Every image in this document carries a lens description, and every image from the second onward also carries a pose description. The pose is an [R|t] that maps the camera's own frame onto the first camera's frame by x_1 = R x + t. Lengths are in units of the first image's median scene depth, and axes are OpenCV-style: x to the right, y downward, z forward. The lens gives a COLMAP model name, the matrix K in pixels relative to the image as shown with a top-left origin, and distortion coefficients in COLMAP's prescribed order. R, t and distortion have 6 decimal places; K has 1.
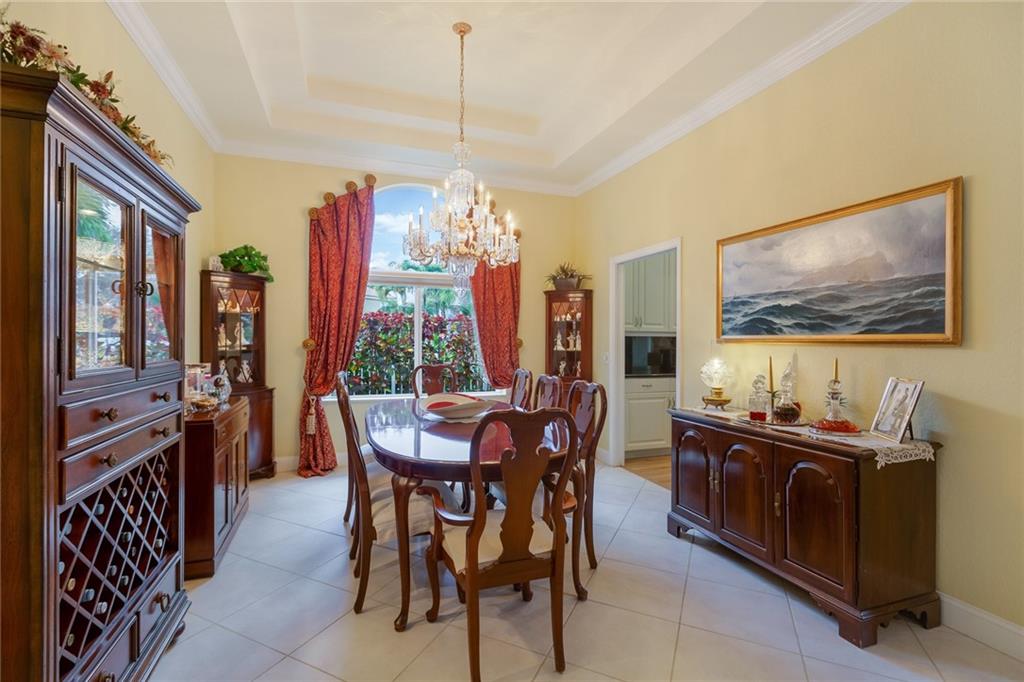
lens RADIAL K [[456.5, 0, 505.4], [0, 456.5, 342.0], [0, 0, 1]] dist [0.003281, -0.000663]
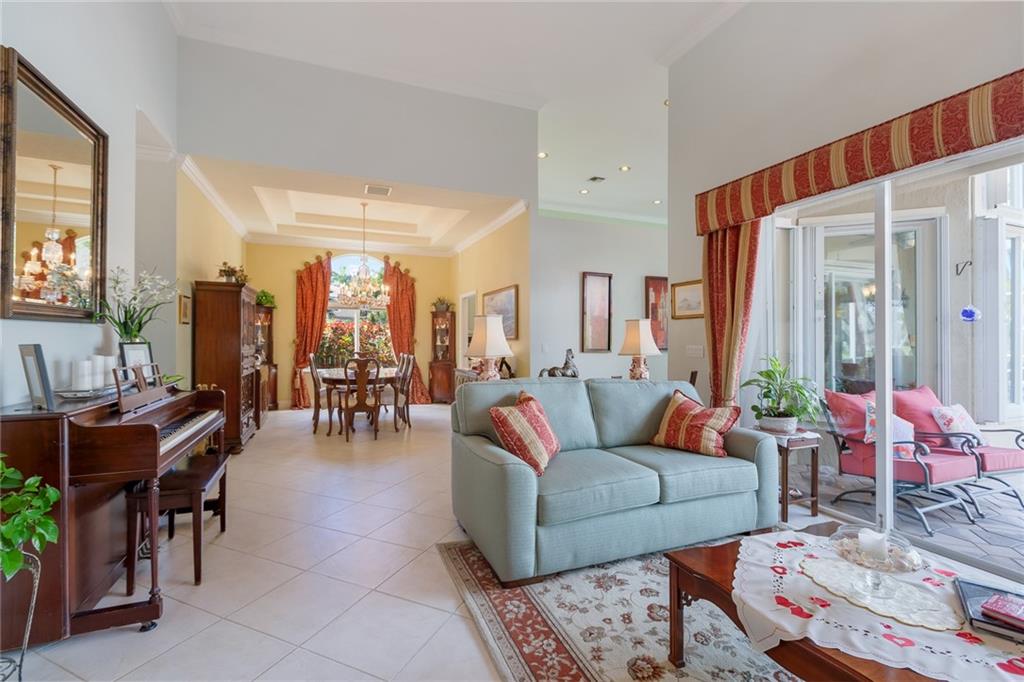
lens RADIAL K [[456.5, 0, 506.7], [0, 456.5, 337.4], [0, 0, 1]] dist [0.003281, -0.000663]
pose [[0.999548, -0.002728, 0.029924, 0.392242], [0.003080, 0.999927, -0.011705, 0.012596], [-0.029890, 0.011792, 0.999484, -0.931854]]
